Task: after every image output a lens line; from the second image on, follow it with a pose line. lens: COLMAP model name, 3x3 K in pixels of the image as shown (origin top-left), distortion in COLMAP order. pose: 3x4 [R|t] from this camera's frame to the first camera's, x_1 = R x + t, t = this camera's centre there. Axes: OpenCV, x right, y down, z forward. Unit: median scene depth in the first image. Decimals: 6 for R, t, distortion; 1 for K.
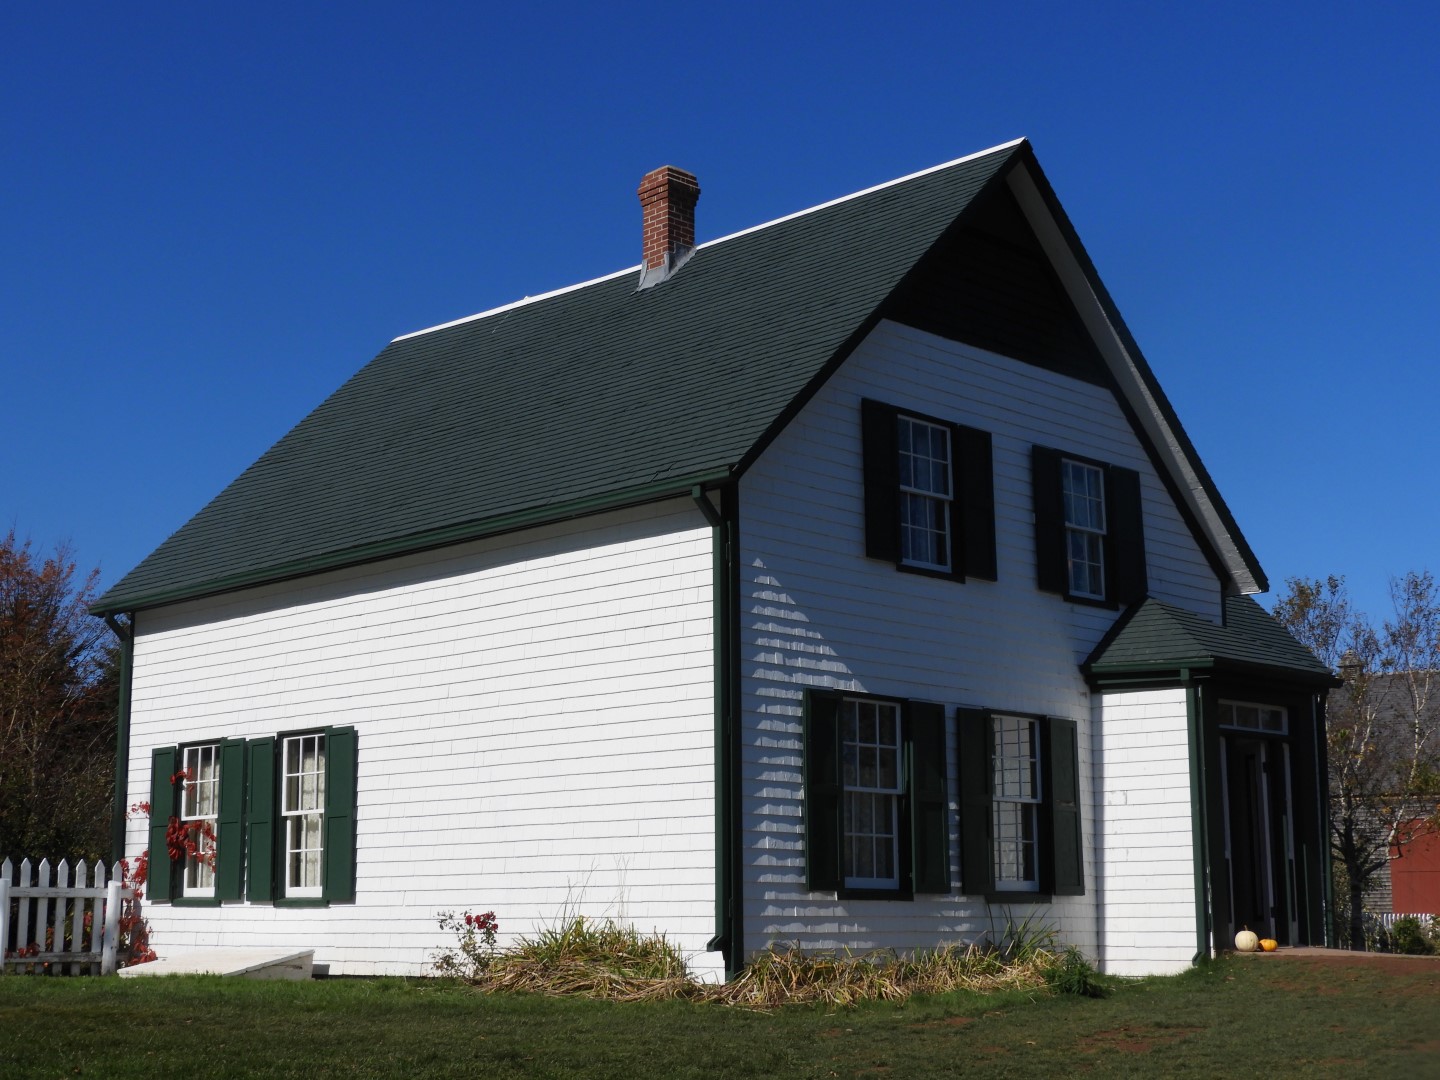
lens RADIAL K [[2033.3, 0, 720.0], [0, 2033.3, 540.0], [0, 0, 1]] dist [0.003195, 0.015588]
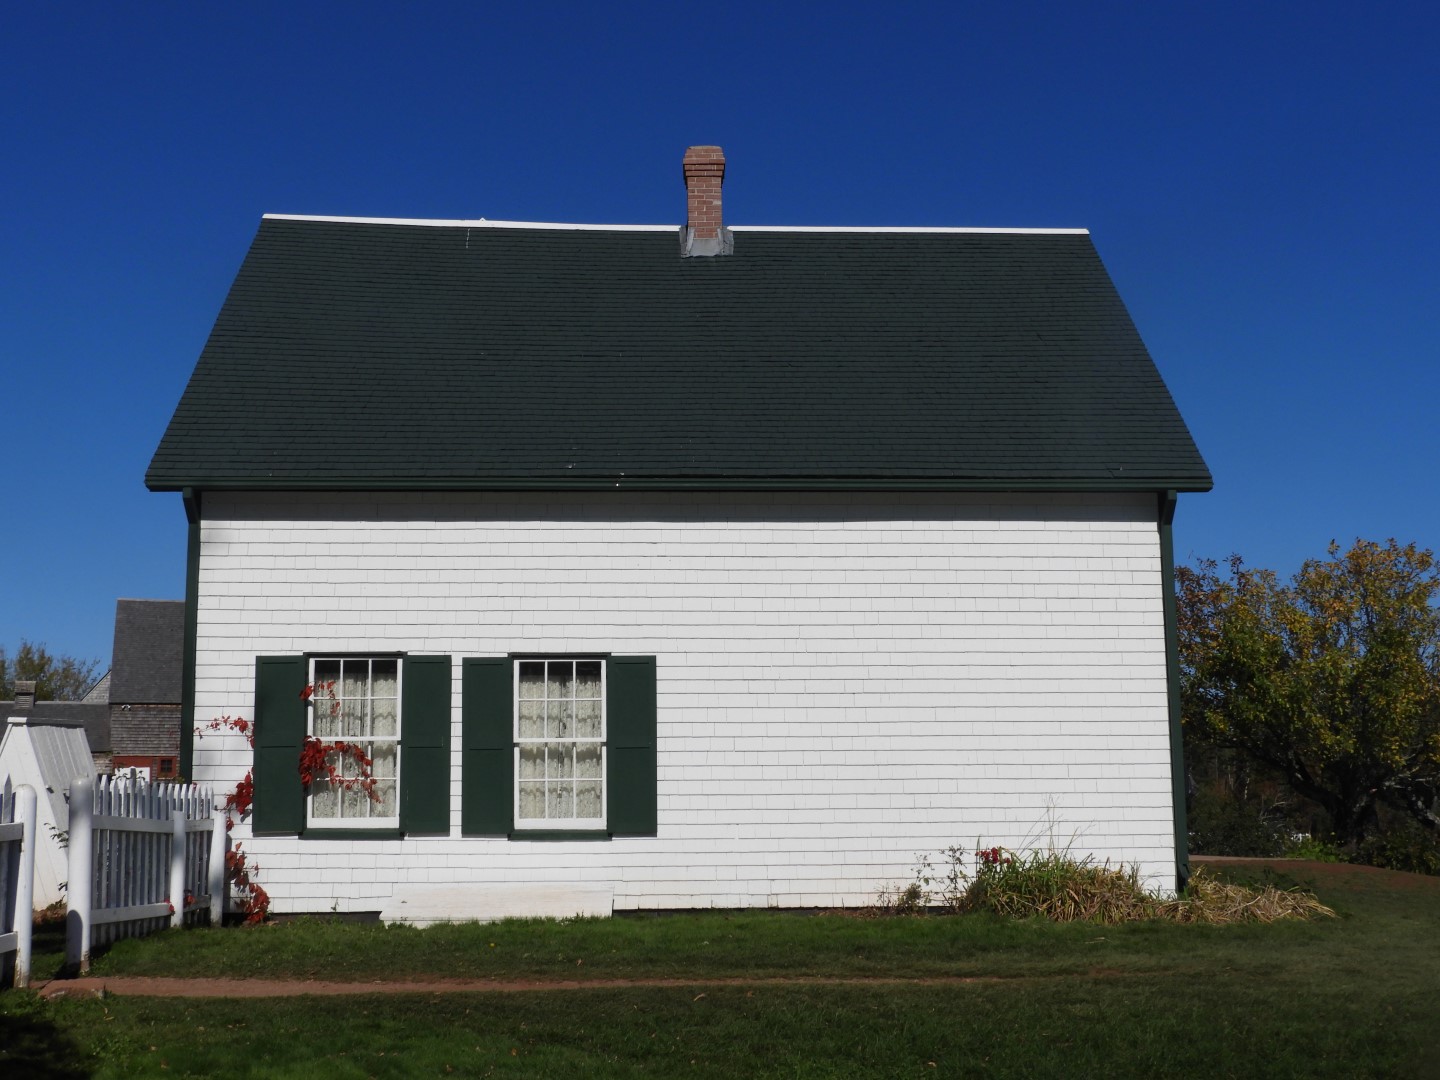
lens RADIAL K [[1909.0, 0, 720.0], [0, 1909.0, 540.0], [0, 0, 1]] dist [0.009572, 0.009963]
pose [[0.669638, 0.120569, 0.732836, -0.852551], [-0.131247, 0.990416, -0.043018, 0.072844], [-0.730999, -0.067376, 0.679044, 0.361966]]
